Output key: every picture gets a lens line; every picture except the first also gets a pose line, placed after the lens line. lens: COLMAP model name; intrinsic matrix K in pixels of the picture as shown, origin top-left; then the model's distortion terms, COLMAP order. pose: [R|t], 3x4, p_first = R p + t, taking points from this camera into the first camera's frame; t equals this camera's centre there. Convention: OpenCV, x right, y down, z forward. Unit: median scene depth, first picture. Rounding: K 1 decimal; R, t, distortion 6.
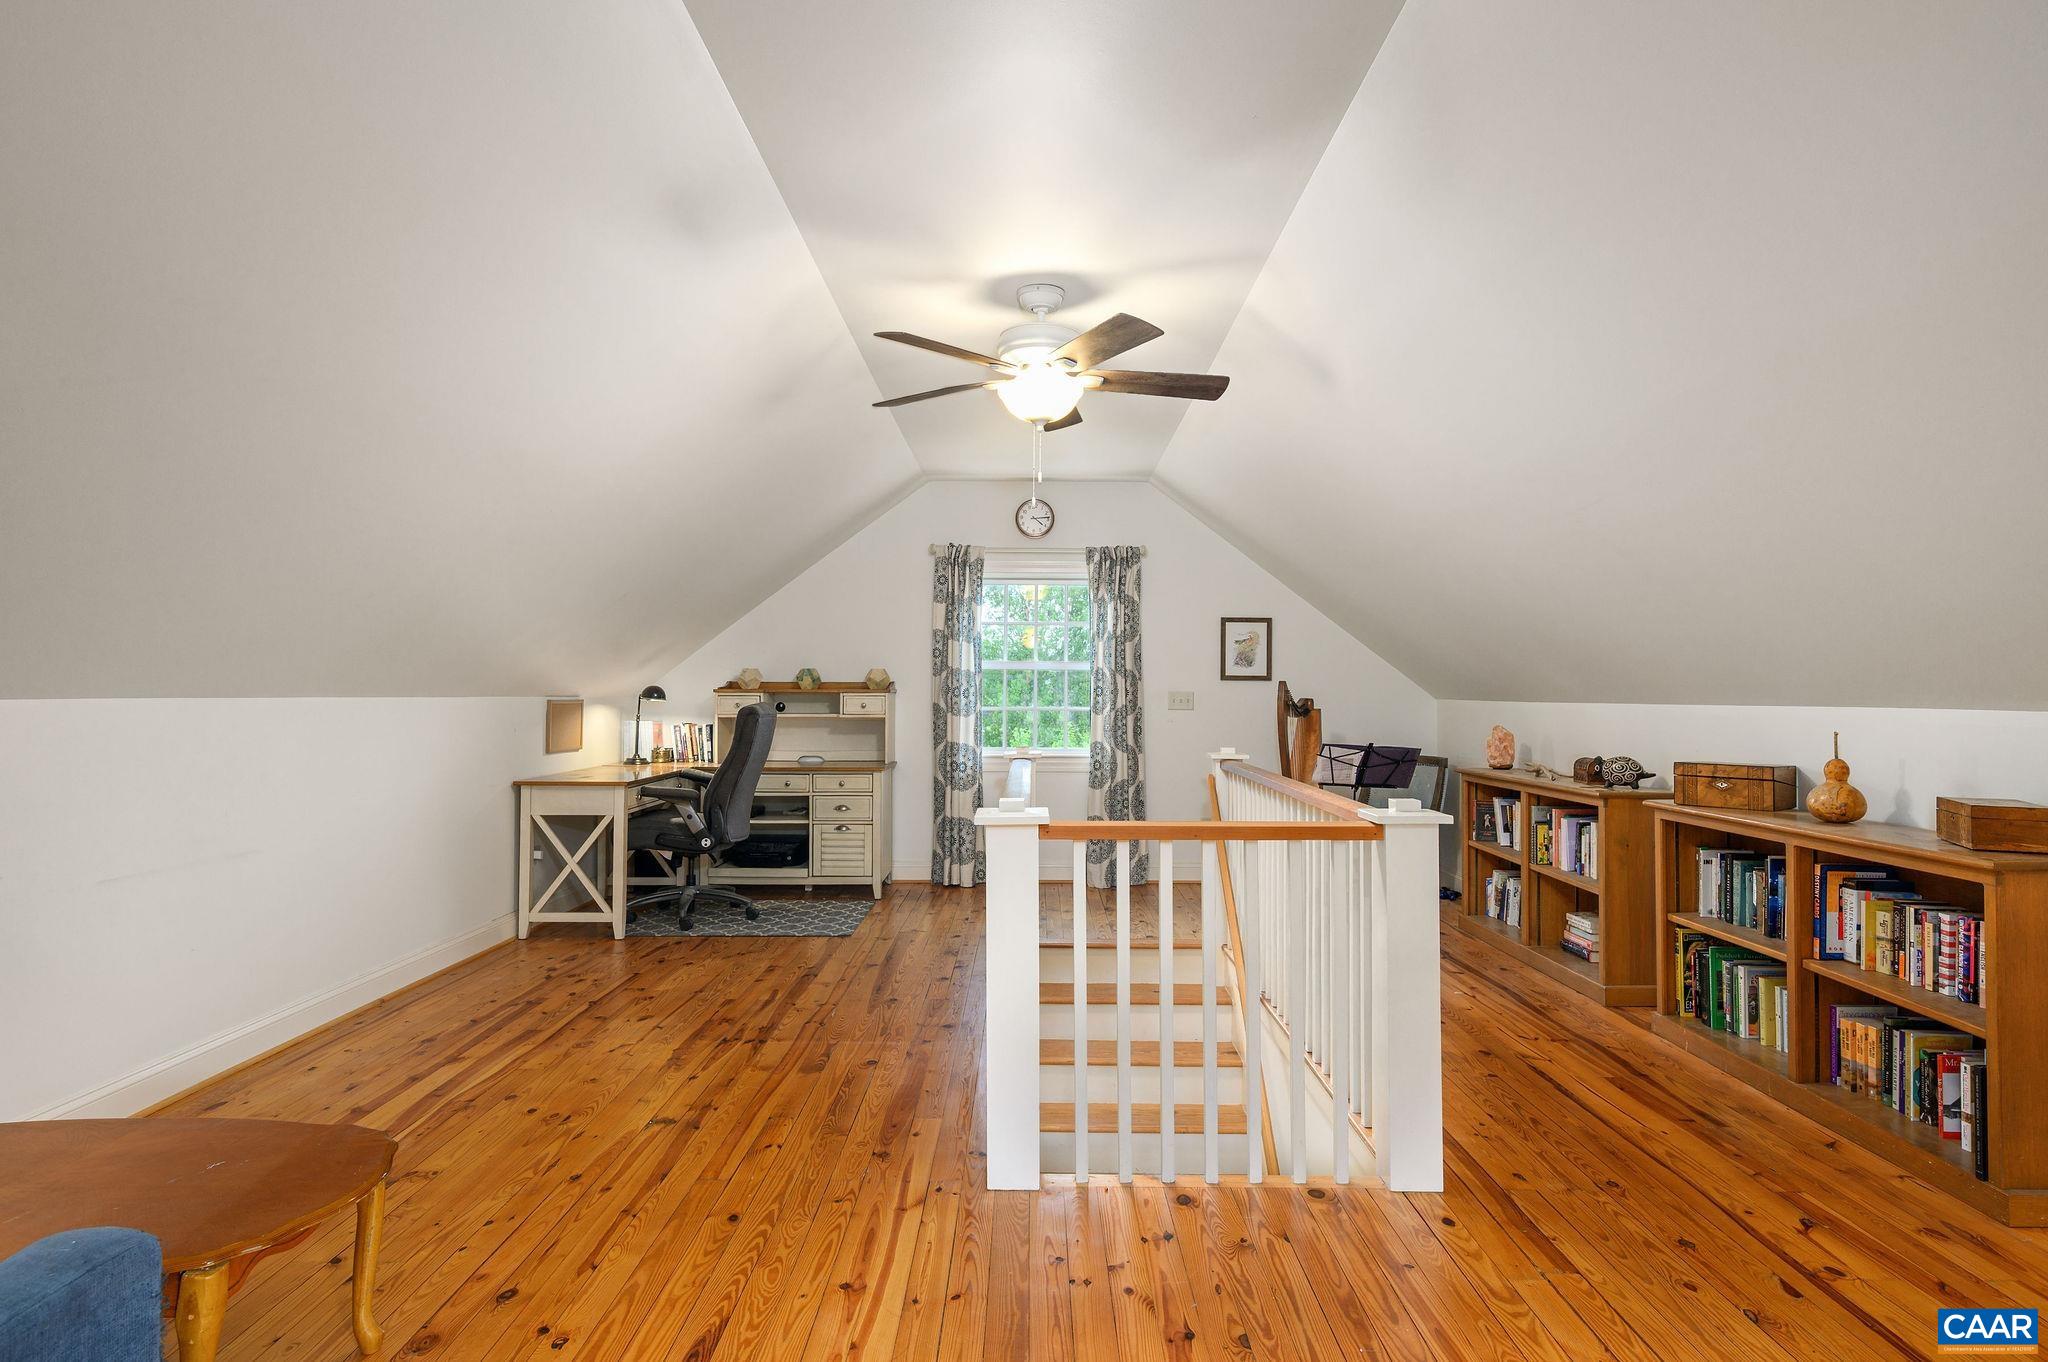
lens RADIAL K [[1110.4, 0, 1021.7], [0, 1110.4, 678.9], [0, 0, 1]] dist [0.000525, 0.000034]
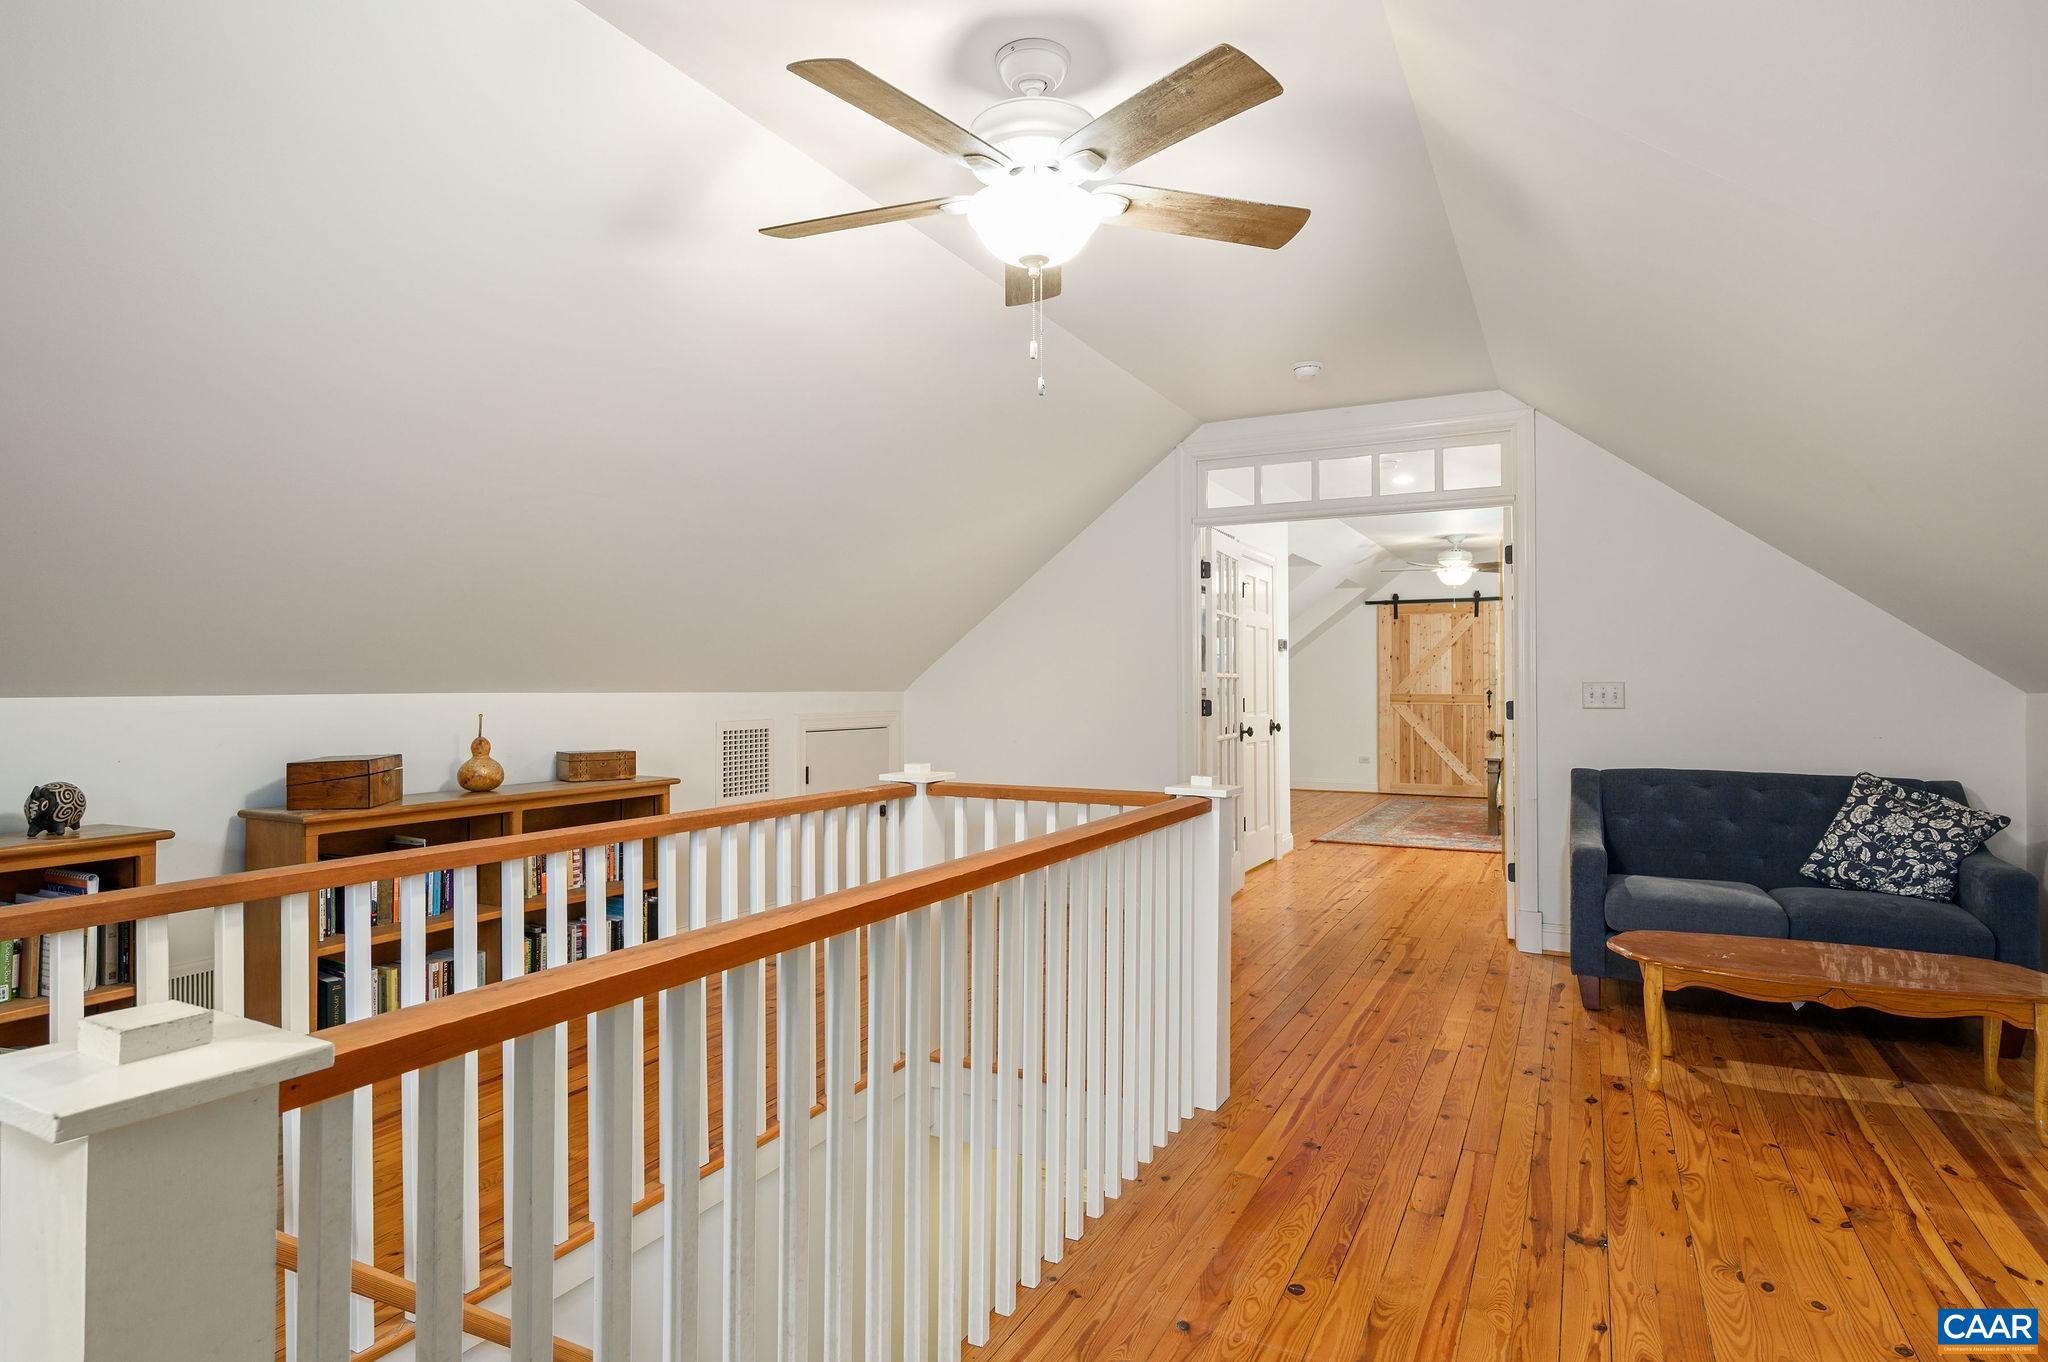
lens RADIAL K [[1110.4, 0, 1021.4], [0, 1110.4, 673.0], [0, 0, 1]] dist [0.000525, 0.000034]
pose [[-0.894321, 0.001715, 0.447423, -0.326919], [-0.007194, 0.999808, -0.018211, 0.019664], [-0.447368, -0.019505, -0.894137, 1.935166]]
